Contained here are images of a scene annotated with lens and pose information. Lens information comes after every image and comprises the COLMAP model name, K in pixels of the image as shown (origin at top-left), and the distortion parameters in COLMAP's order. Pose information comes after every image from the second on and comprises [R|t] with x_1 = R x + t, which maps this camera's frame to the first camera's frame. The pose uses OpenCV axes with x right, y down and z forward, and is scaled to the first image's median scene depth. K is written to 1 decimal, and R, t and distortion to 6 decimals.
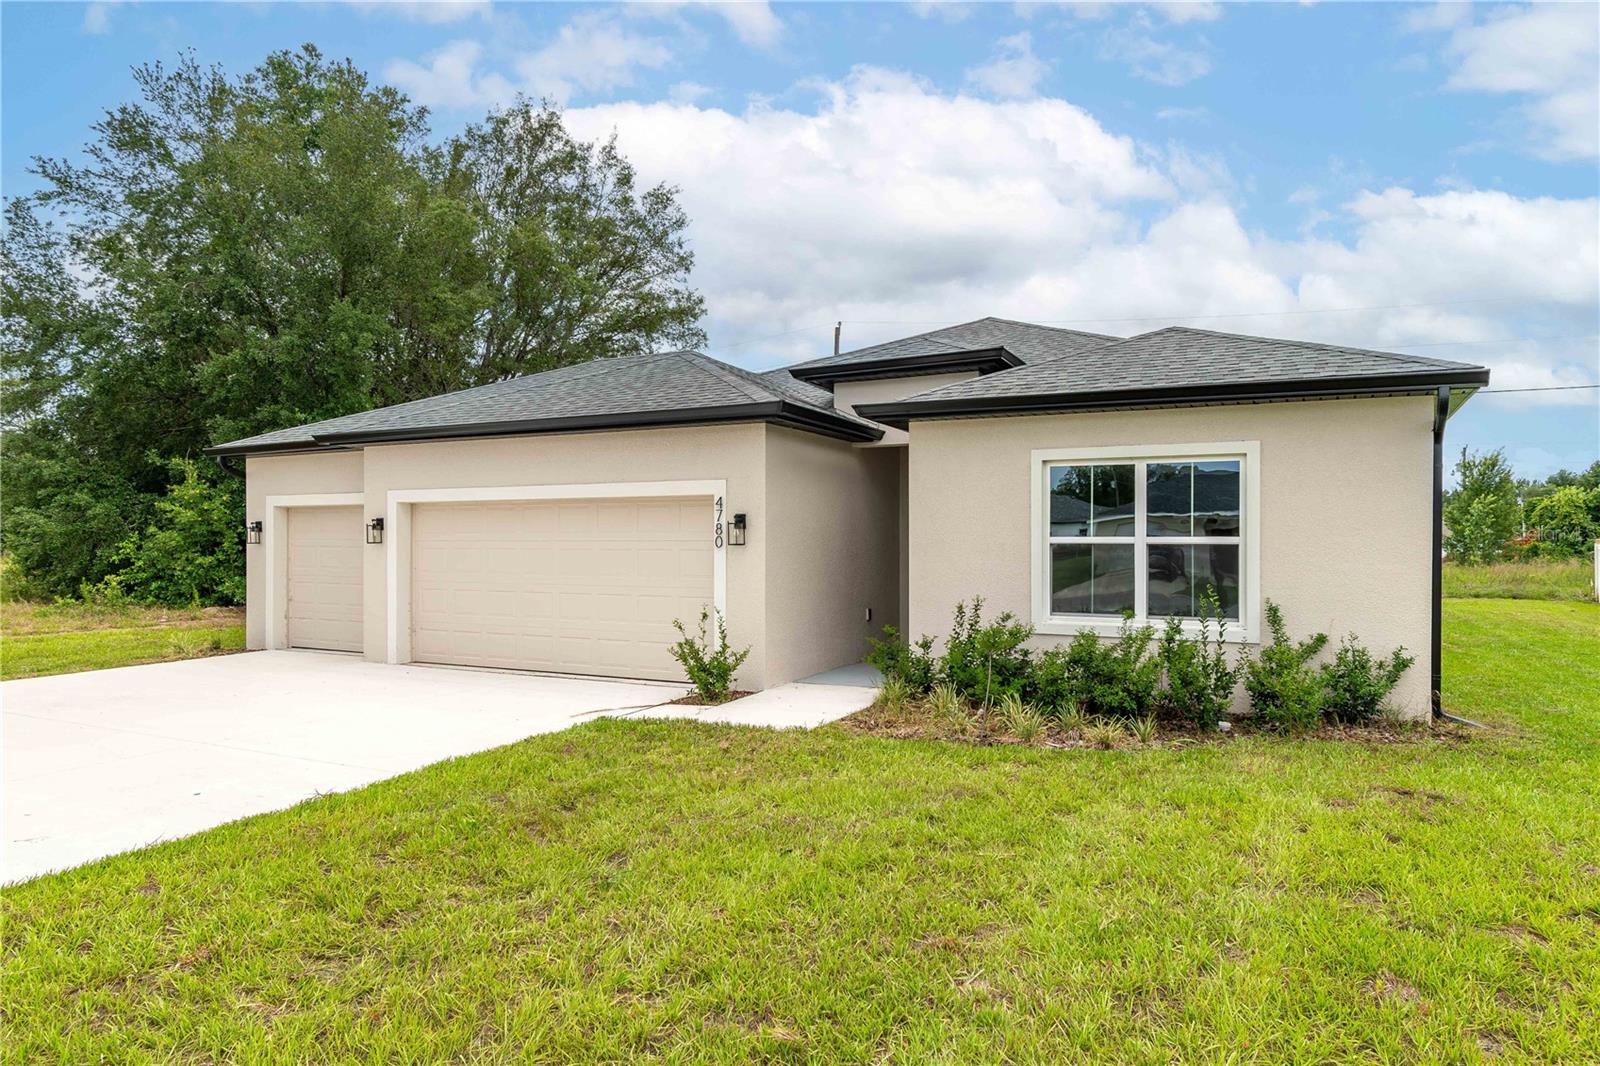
lens RADIAL K [[967.2, 0, 794.5], [0, 967.2, 537.6], [0, 0, 1]] dist [-0.027381, -0.005791]
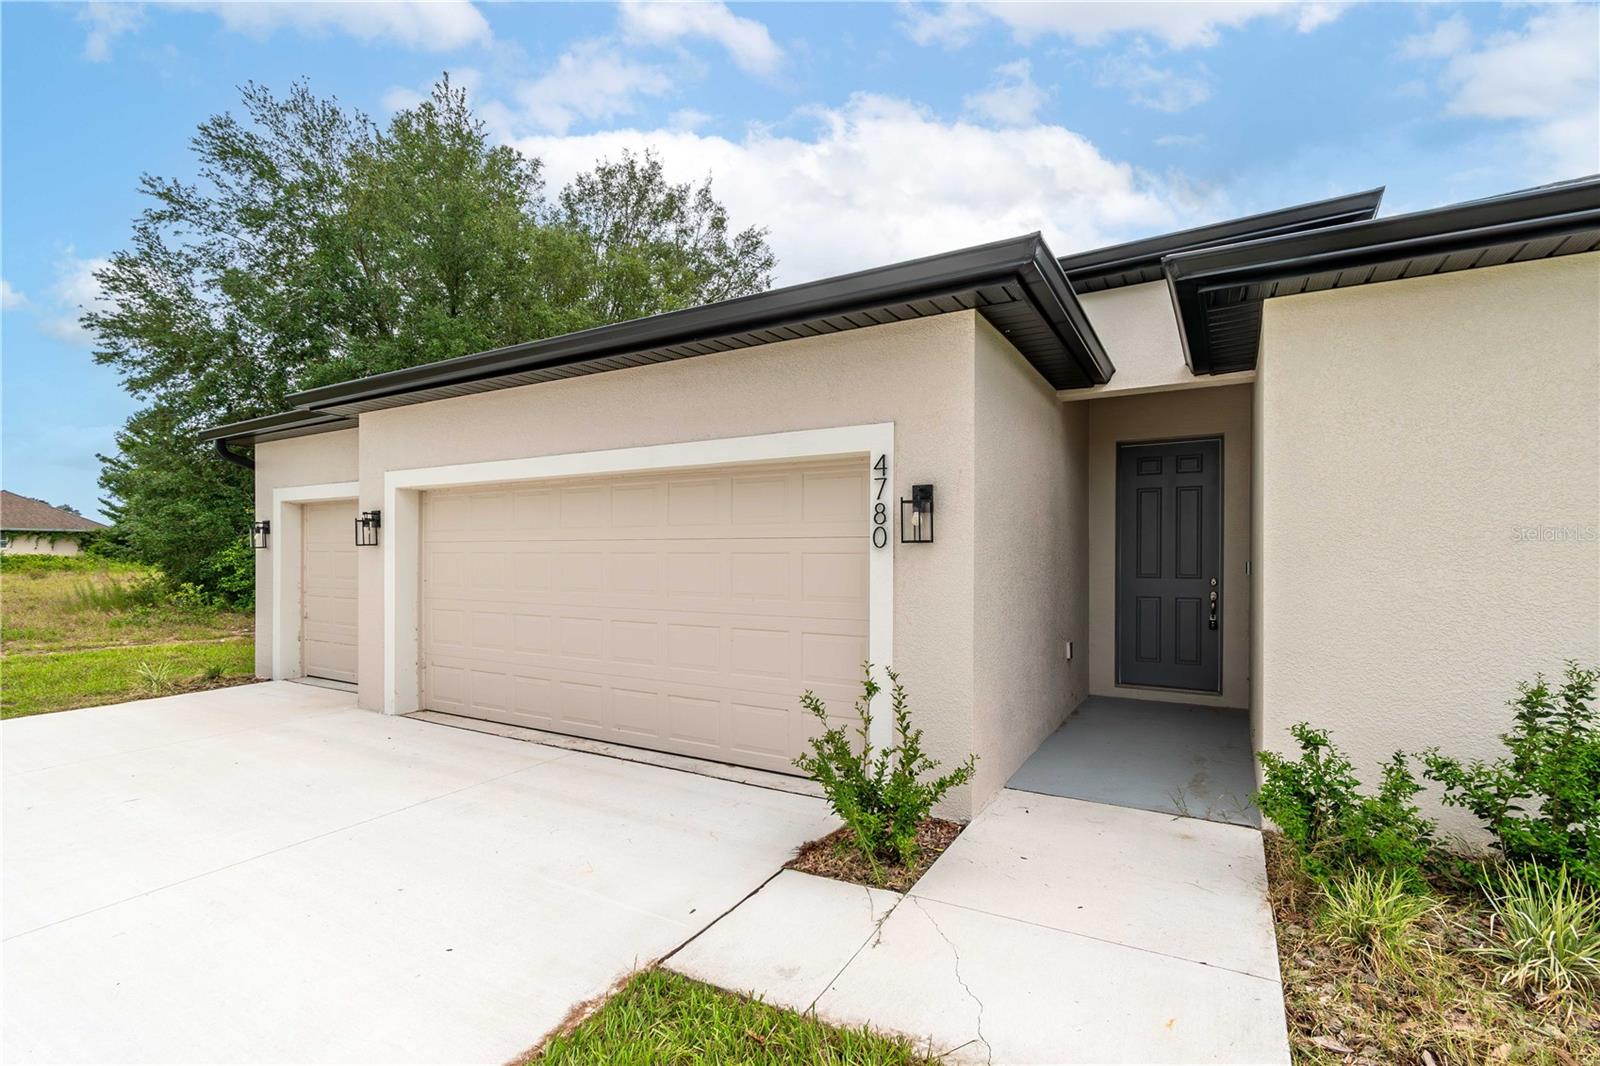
lens RADIAL K [[699.9, 0, 809.6], [0, 699.9, 538.5], [0, 0, 1]] dist [-0.000837, 0.000407]
pose [[0.998828, -0.001806, -0.048357, -0.047415], [0.001004, 0.999862, -0.016590, 0.005586], [0.048380, 0.016522, 0.998692, 0.290538]]
